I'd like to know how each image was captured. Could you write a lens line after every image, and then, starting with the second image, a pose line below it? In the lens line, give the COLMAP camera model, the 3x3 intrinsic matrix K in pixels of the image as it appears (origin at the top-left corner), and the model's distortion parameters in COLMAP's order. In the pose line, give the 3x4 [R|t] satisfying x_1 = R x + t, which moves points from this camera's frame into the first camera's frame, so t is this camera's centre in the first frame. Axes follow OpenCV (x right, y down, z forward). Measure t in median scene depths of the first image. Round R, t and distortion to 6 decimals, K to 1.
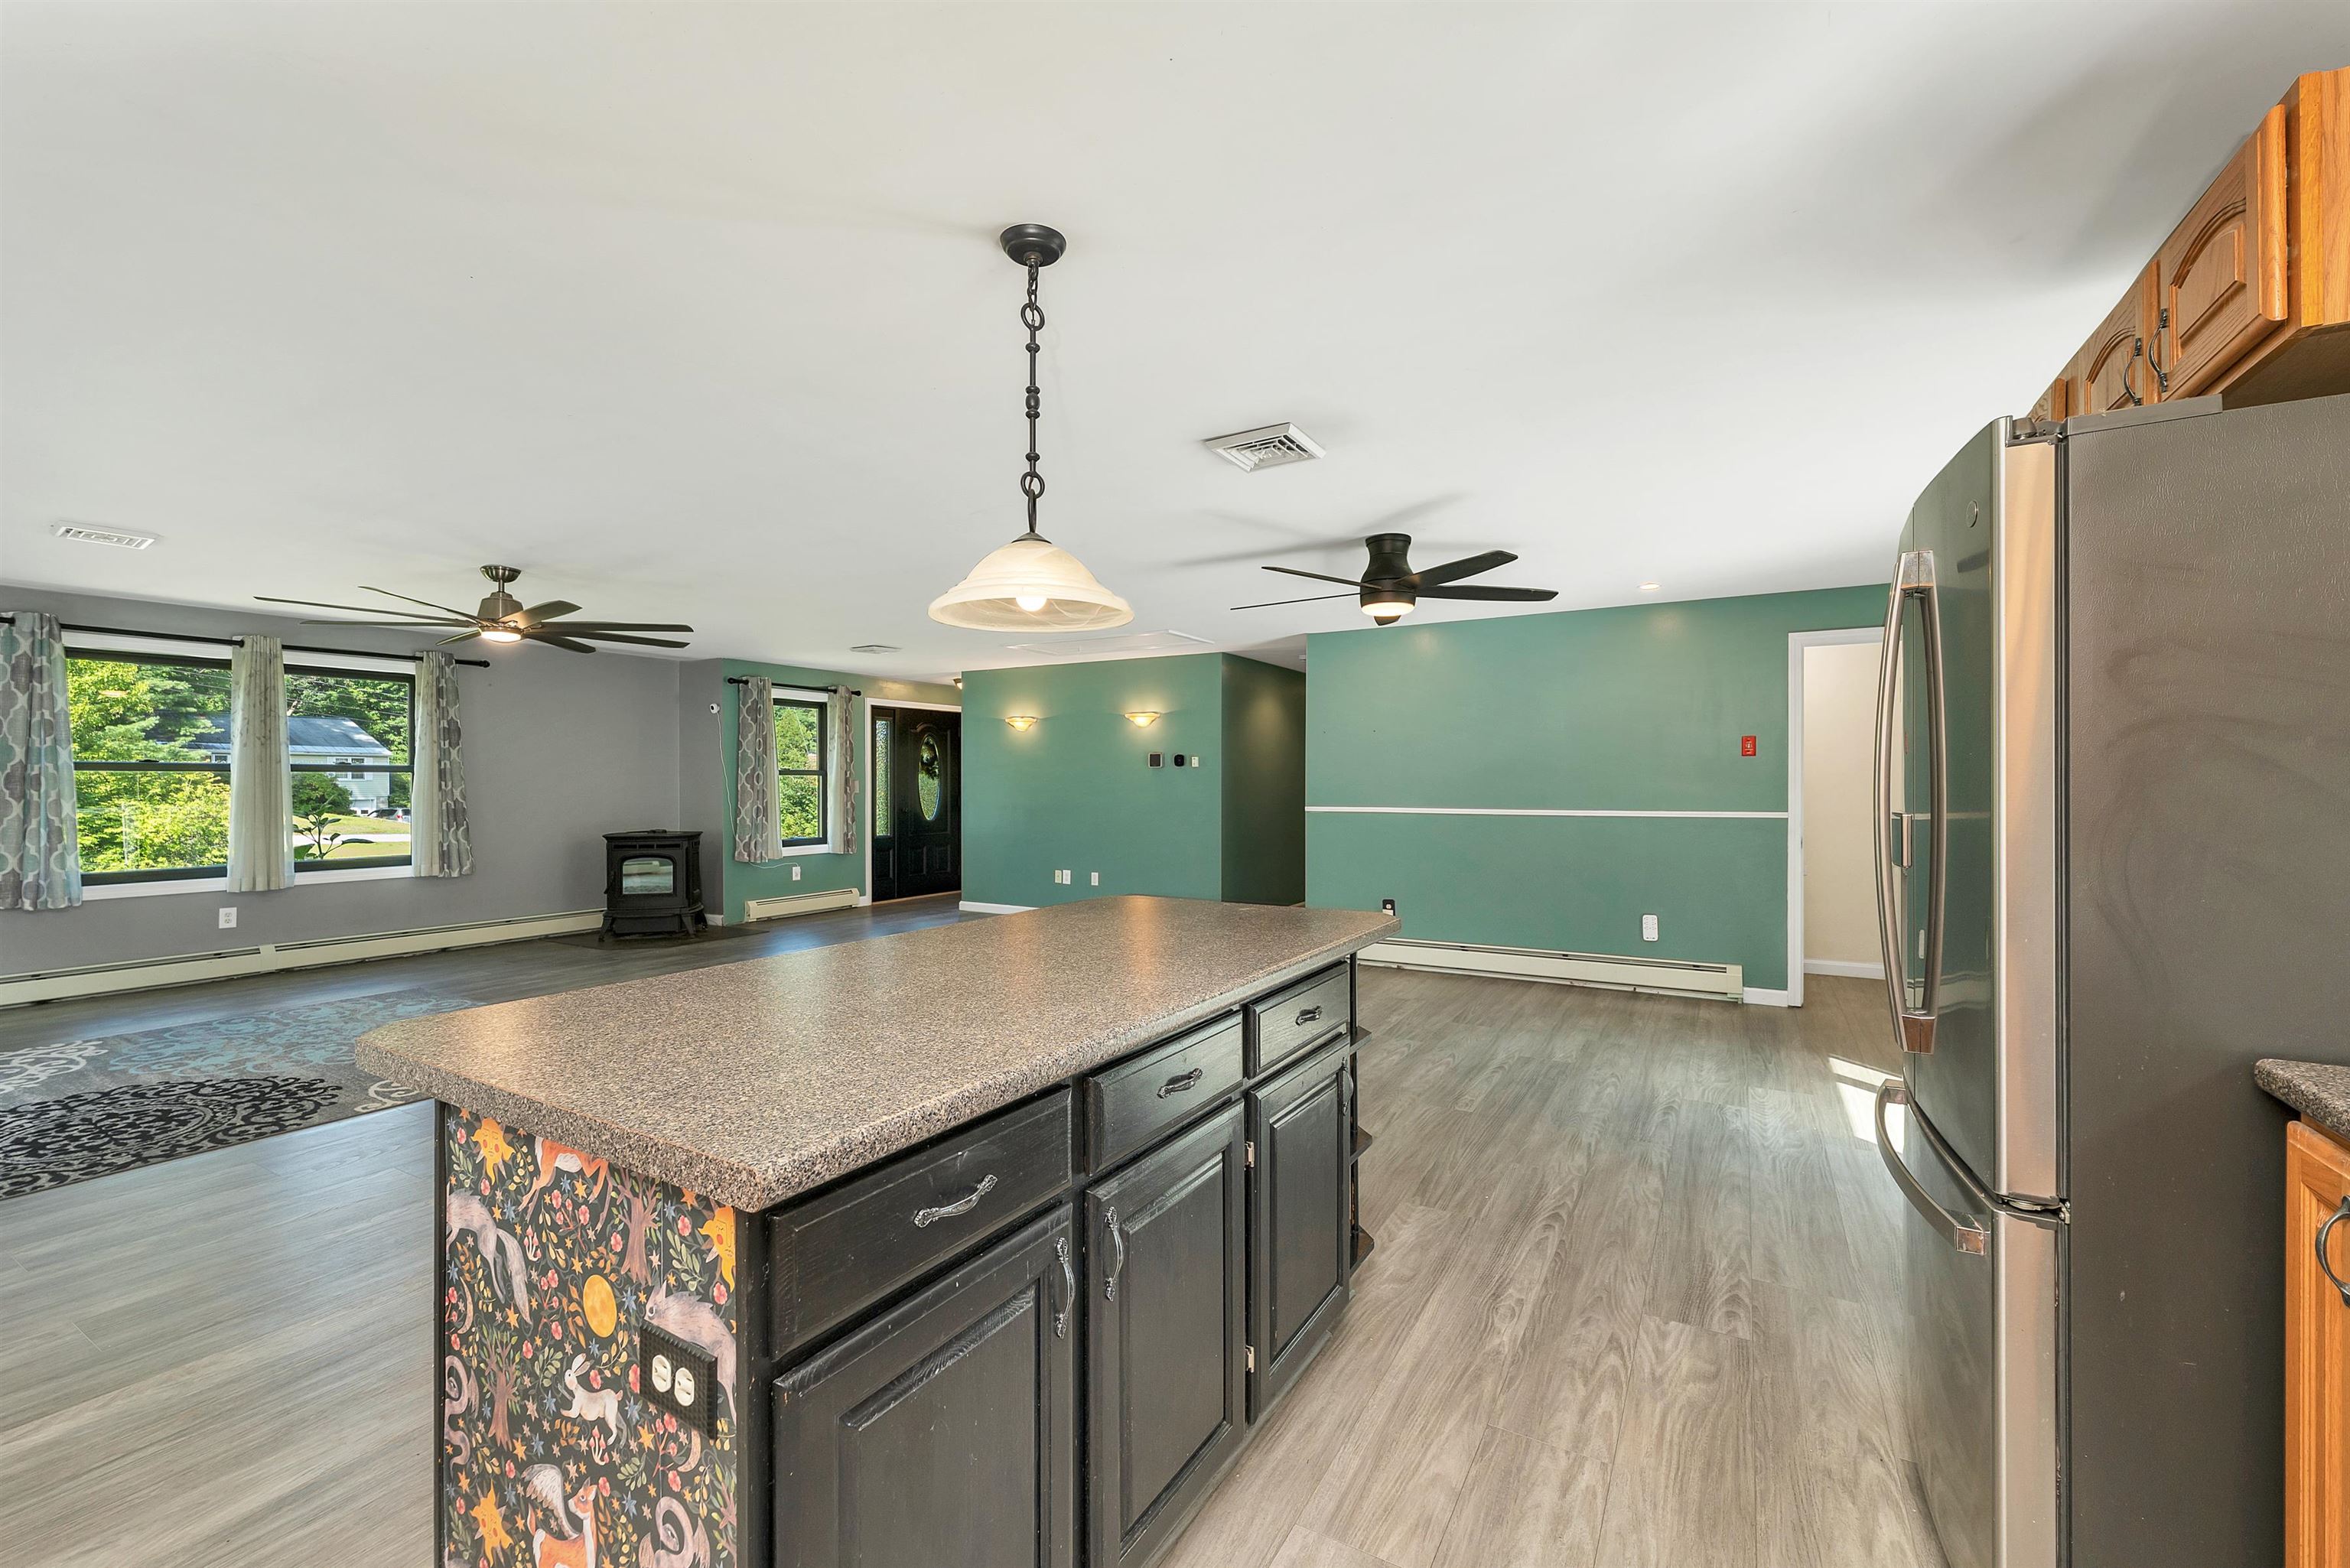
lens RADIAL K [[975.0, 0, 1162.2], [0, 975.0, 786.8], [0, 0, 1]] dist [0.002240, 0.000279]
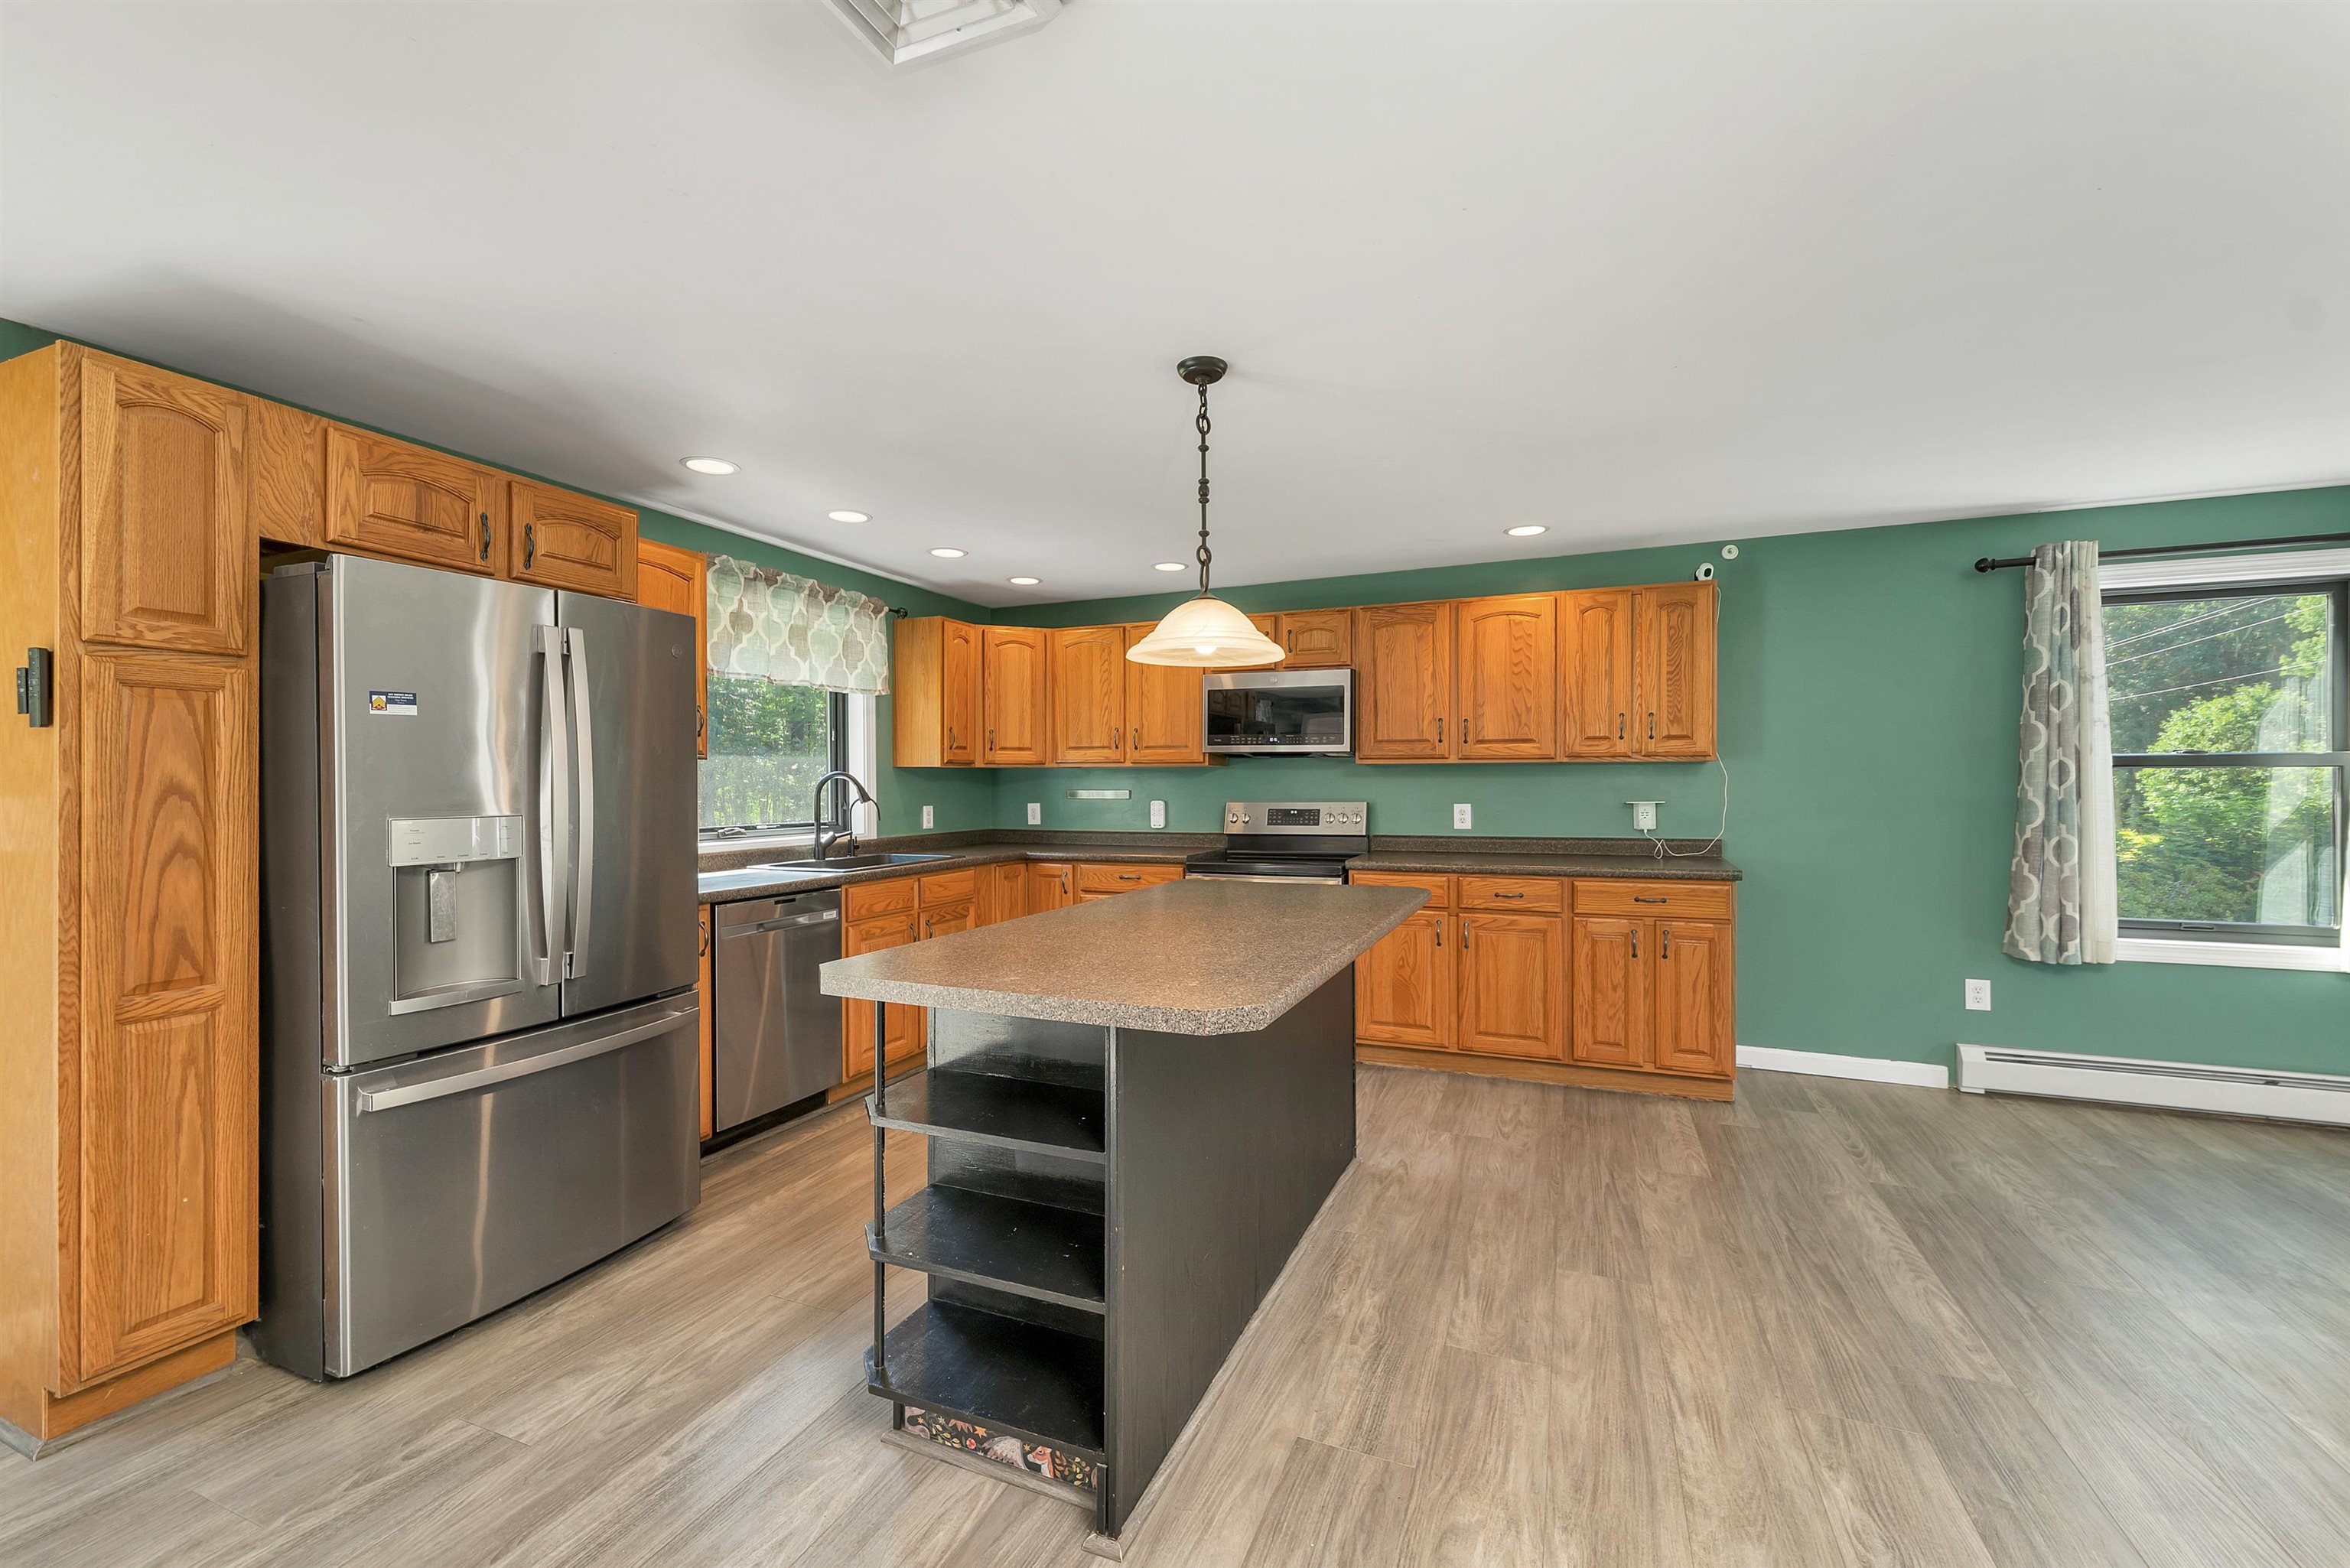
lens RADIAL K [[976.0, 0, 1163.1], [0, 976.0, 785.0], [0, 0, 1]] dist [0.001629, 0.000450]
pose [[-0.991011, 0.004874, -0.133693, 0.025821], [0.003697, 0.999952, 0.009048, -0.004859], [0.133731, 0.008472, -0.990981, 0.621315]]
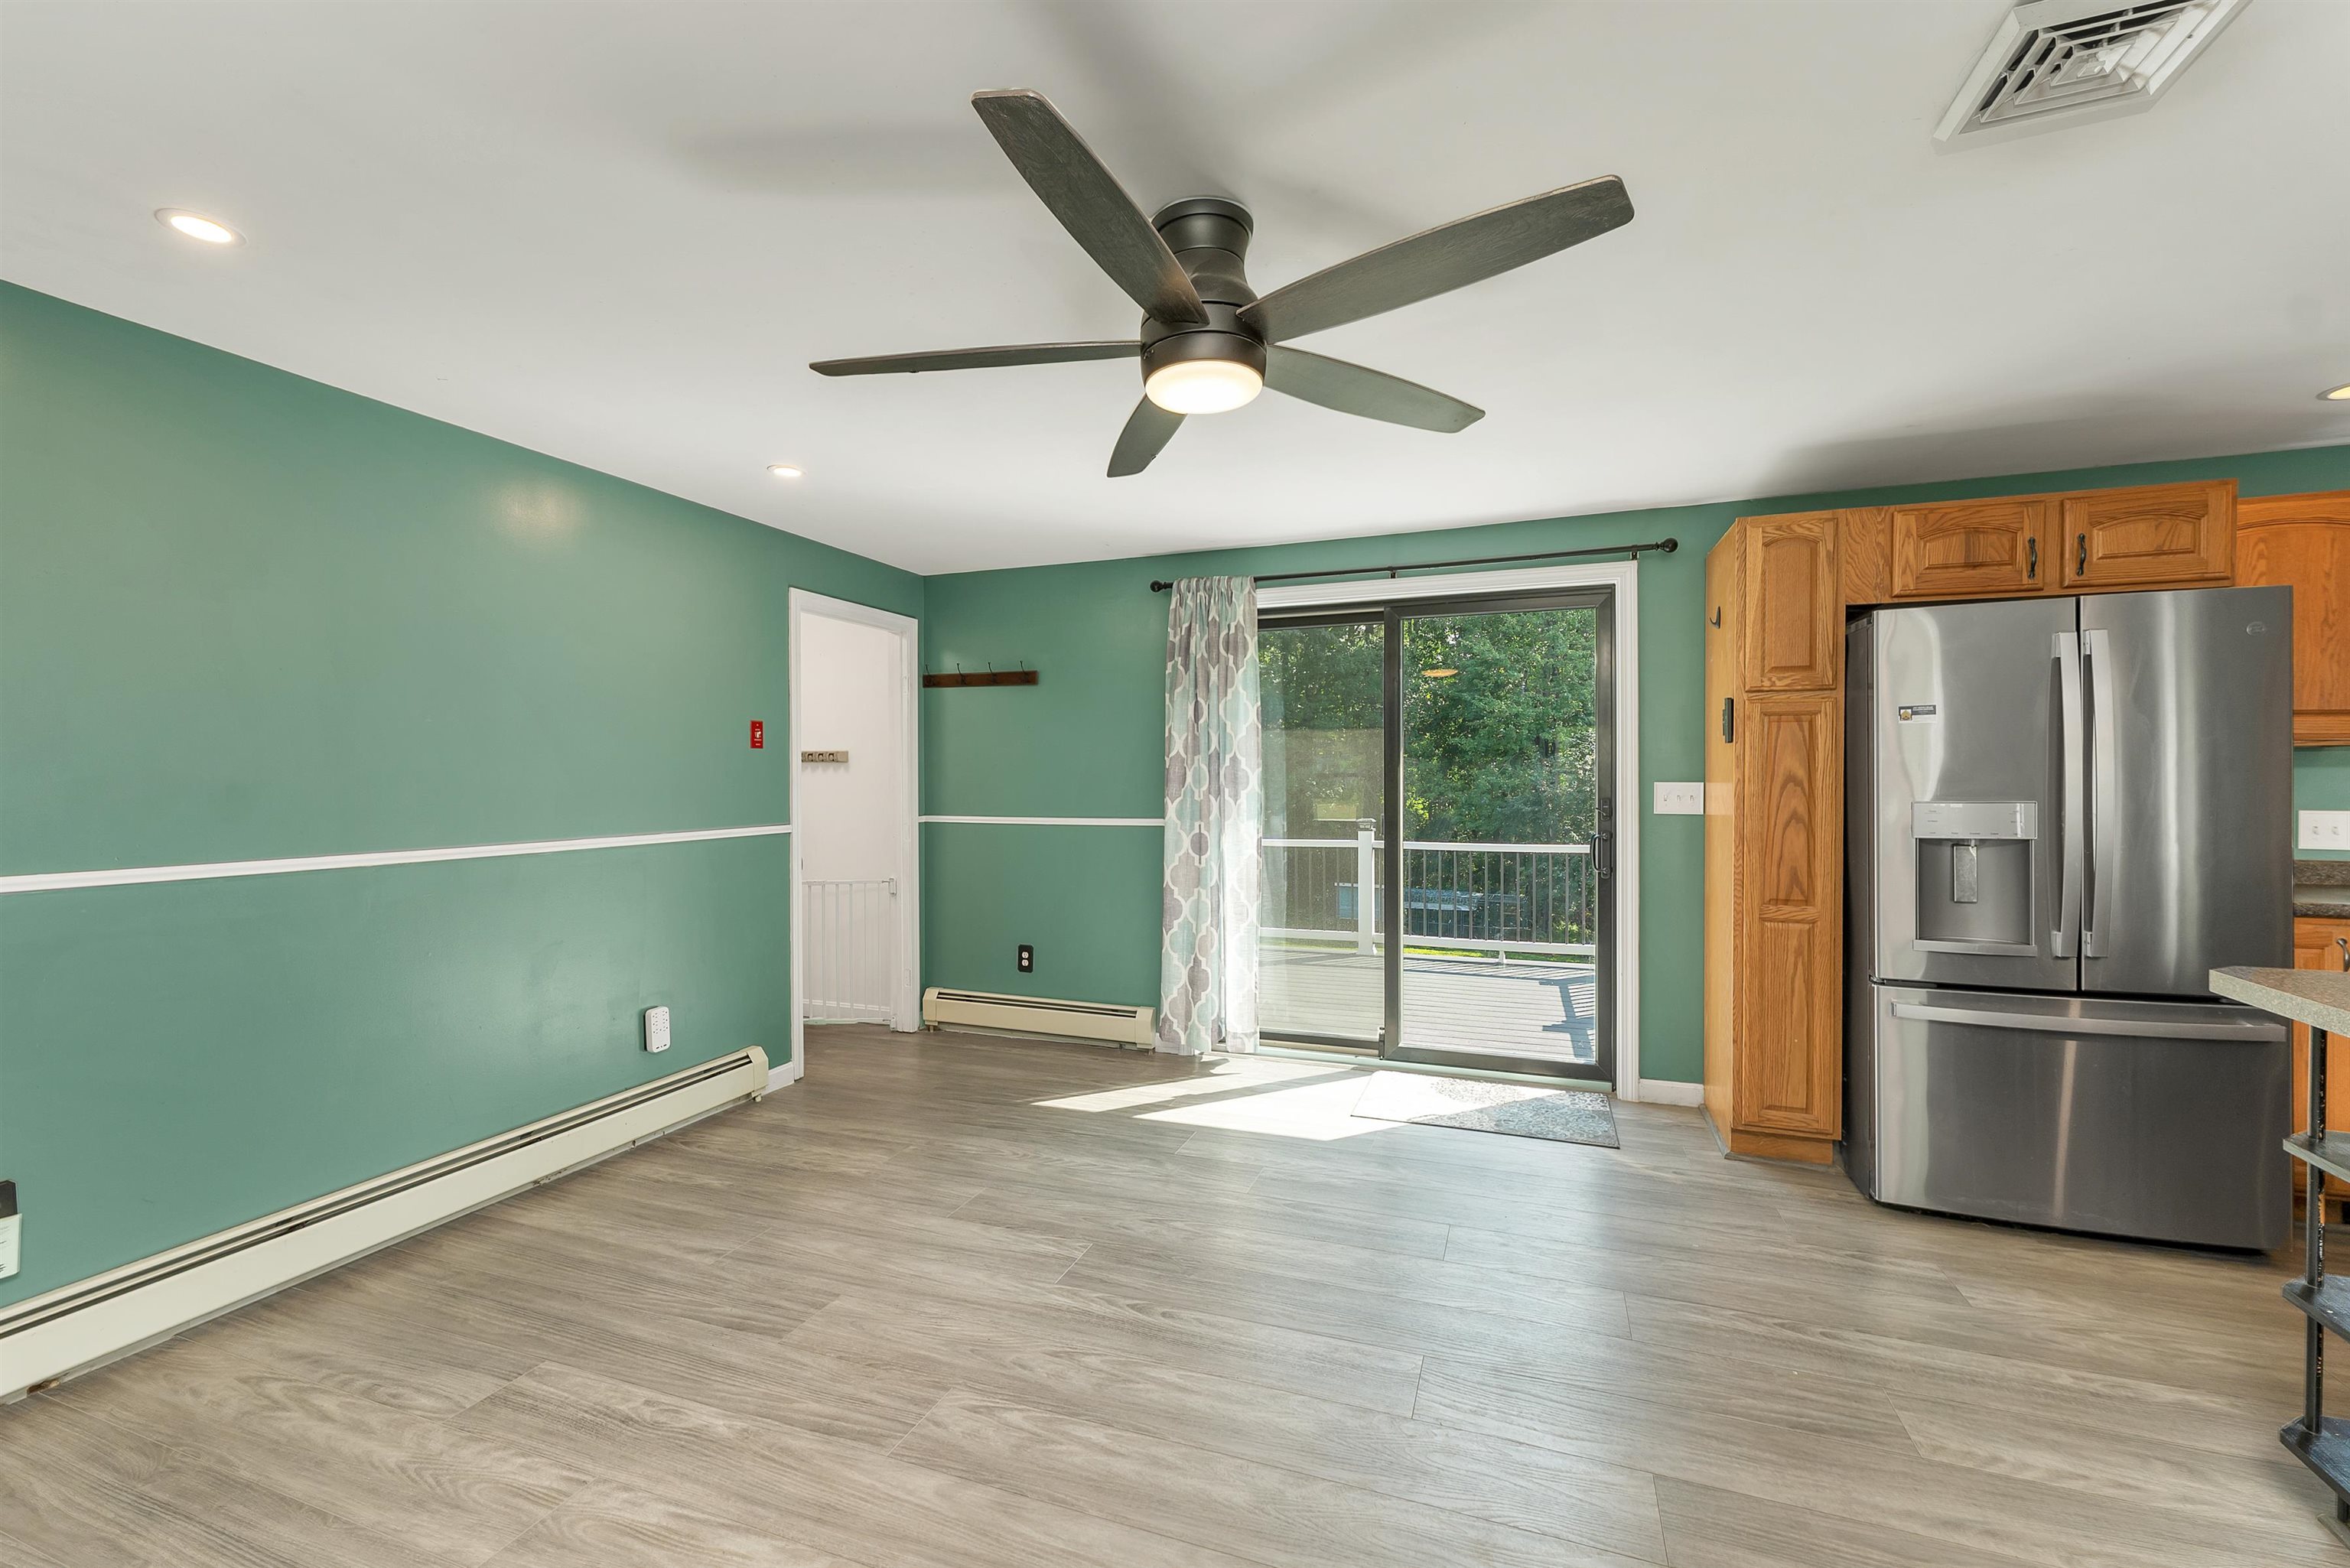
lens RADIAL K [[975.0, 0, 1162.2], [0, 975.0, 786.8], [0, 0, 1]] dist [0.002240, 0.000279]
pose [[-0.171950, -0.006858, 0.985082, -0.118056], [0.010733, 0.999903, 0.008835, -0.005507], [-0.985047, 0.012093, -0.171860, 0.662191]]
